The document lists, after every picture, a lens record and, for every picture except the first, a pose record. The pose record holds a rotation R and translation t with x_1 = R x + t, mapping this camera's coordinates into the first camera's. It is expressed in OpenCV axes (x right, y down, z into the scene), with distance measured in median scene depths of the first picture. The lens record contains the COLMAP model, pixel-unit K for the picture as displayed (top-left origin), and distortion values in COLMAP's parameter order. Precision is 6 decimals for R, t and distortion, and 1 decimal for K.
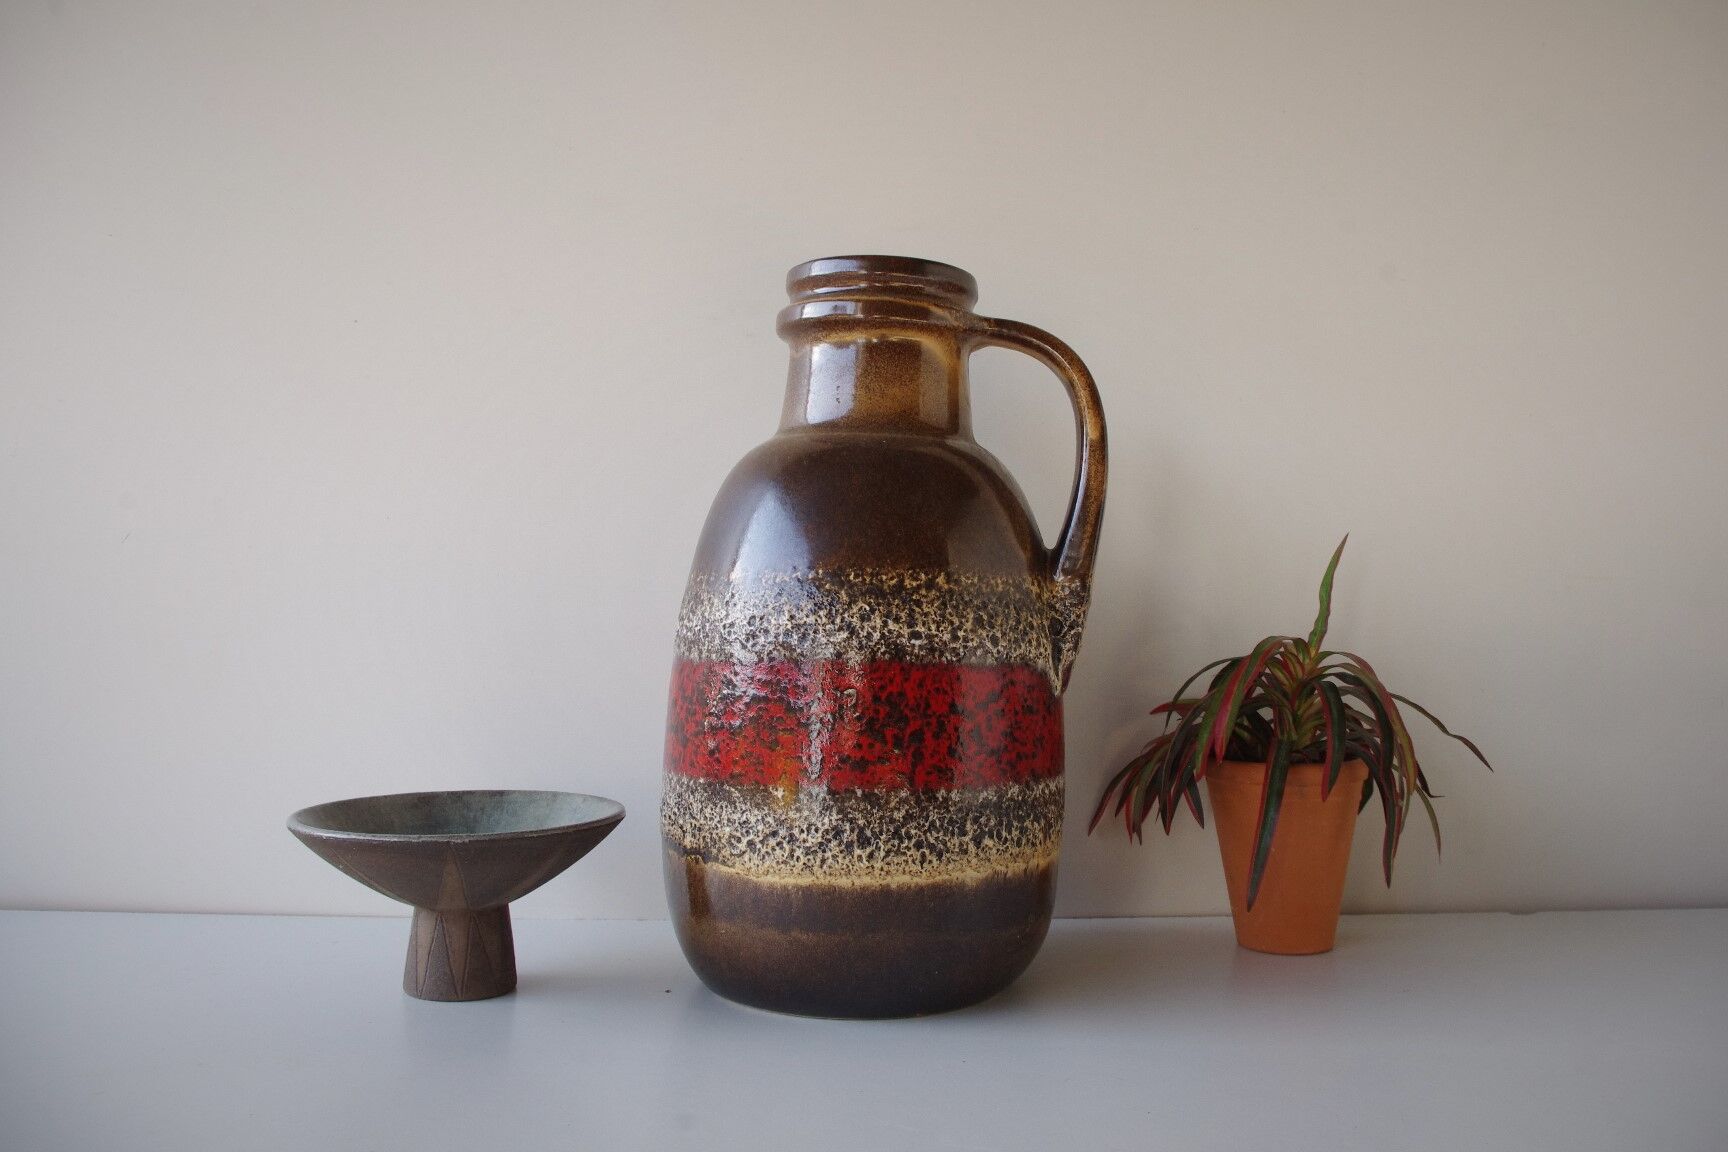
lens RADIAL K [[1426.9, 0, 864.0], [0, 1426.9, 576.0], [0, 0, 1]] dist [-0.076018, -0.002885]
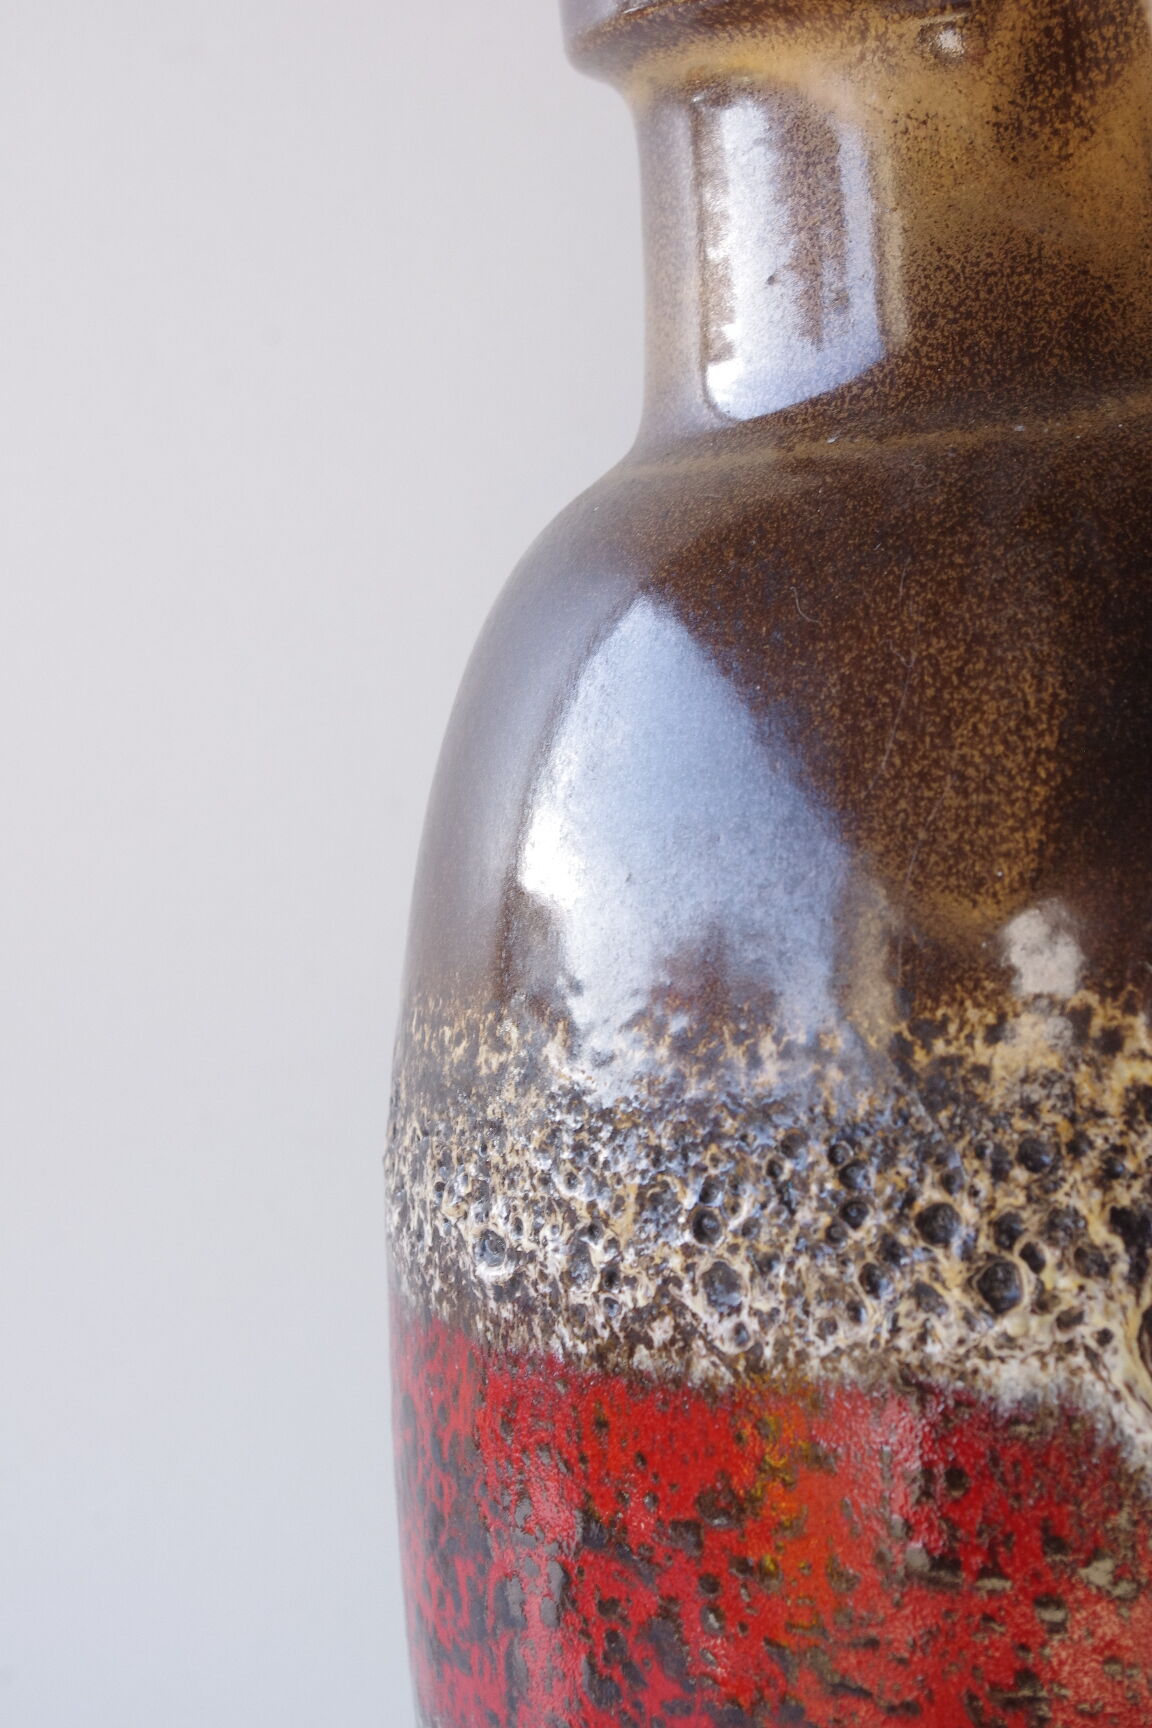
lens RADIAL K [[3198.9, 0, 576.0], [0, 3198.9, 864.0], [0, 0, 1]] dist [0.084725, -0.042135]
pose [[0.314980, 0.033206, -0.948517, 0.638089], [0.163117, 0.982623, 0.088567, -0.086155], [0.934976, -0.182616, 0.304090, 0.834028]]
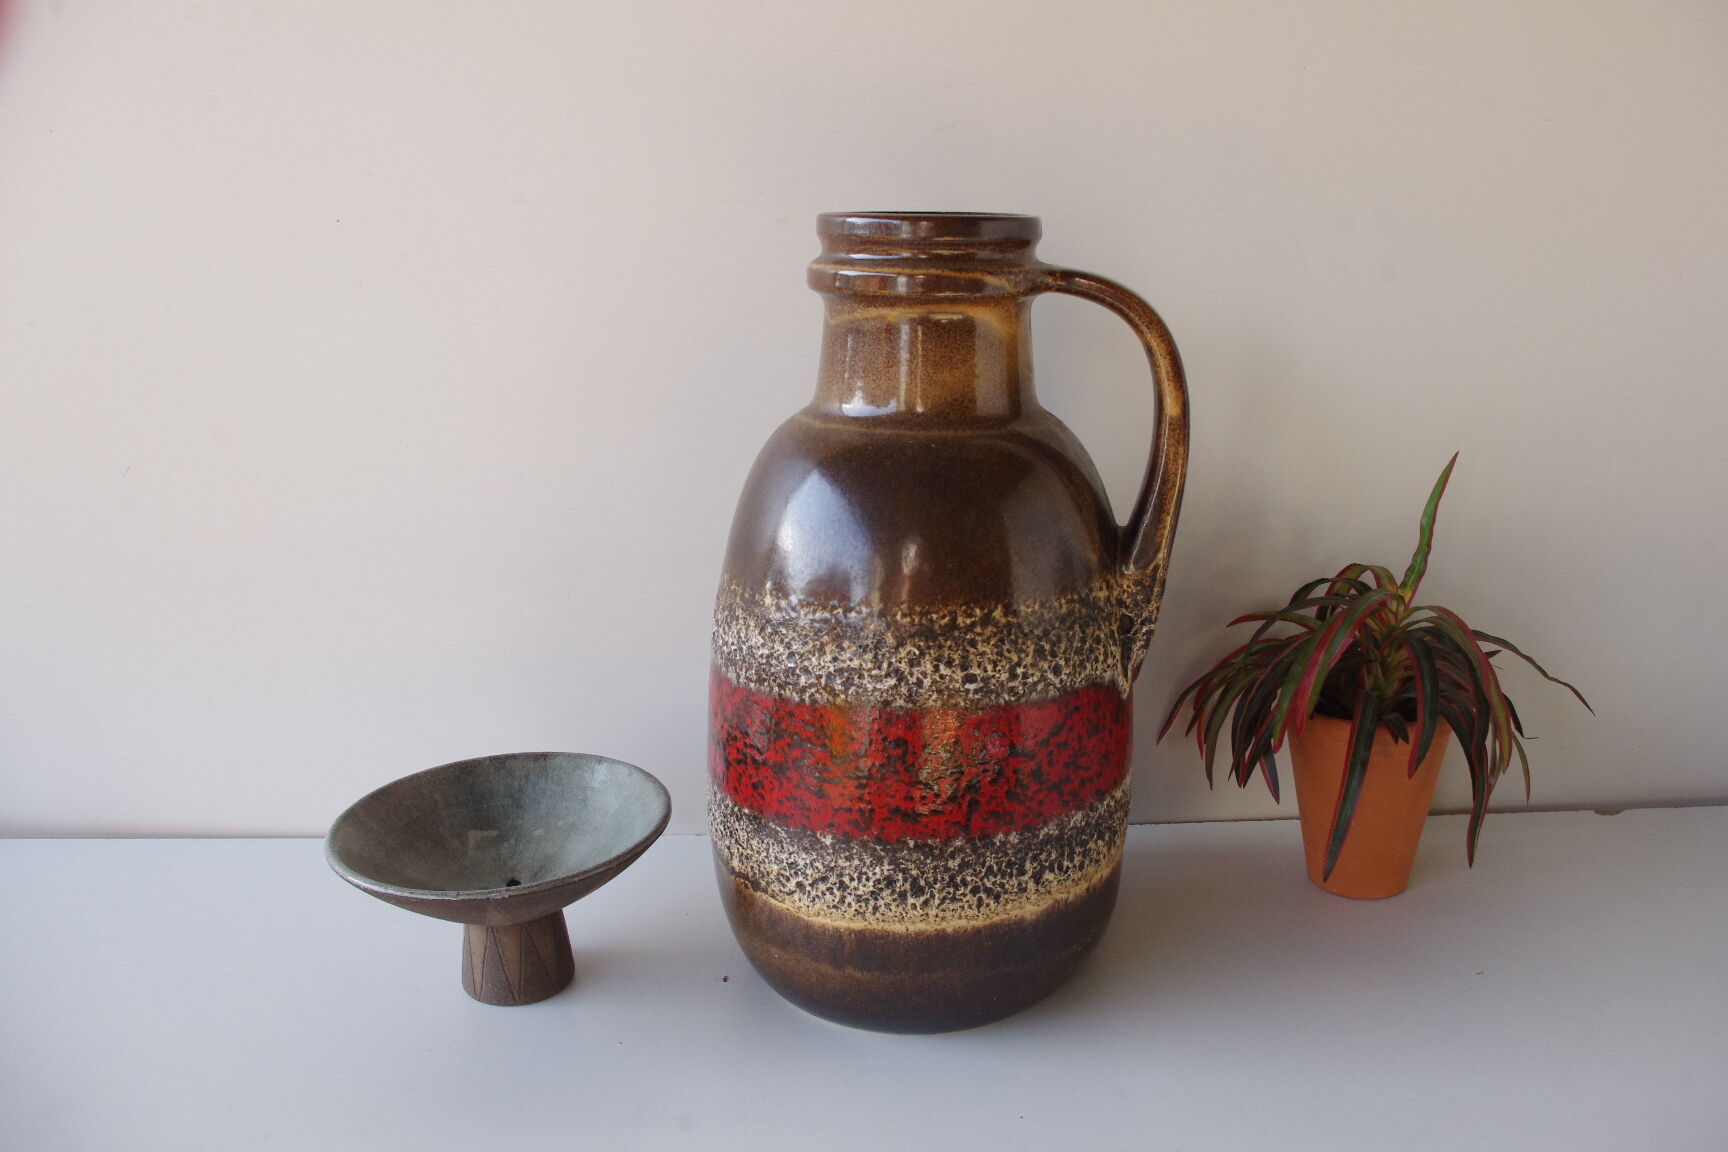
lens RADIAL K [[1426.9, 0, 864.0], [0, 1426.9, 576.0], [0, 0, 1]] dist [-0.076018, -0.002885]
pose [[0.998464, -0.016949, -0.052757, 0.017559], [0.031200, 0.958769, 0.282470, -0.279860], [0.045794, -0.283682, 0.957824, 0.141698]]
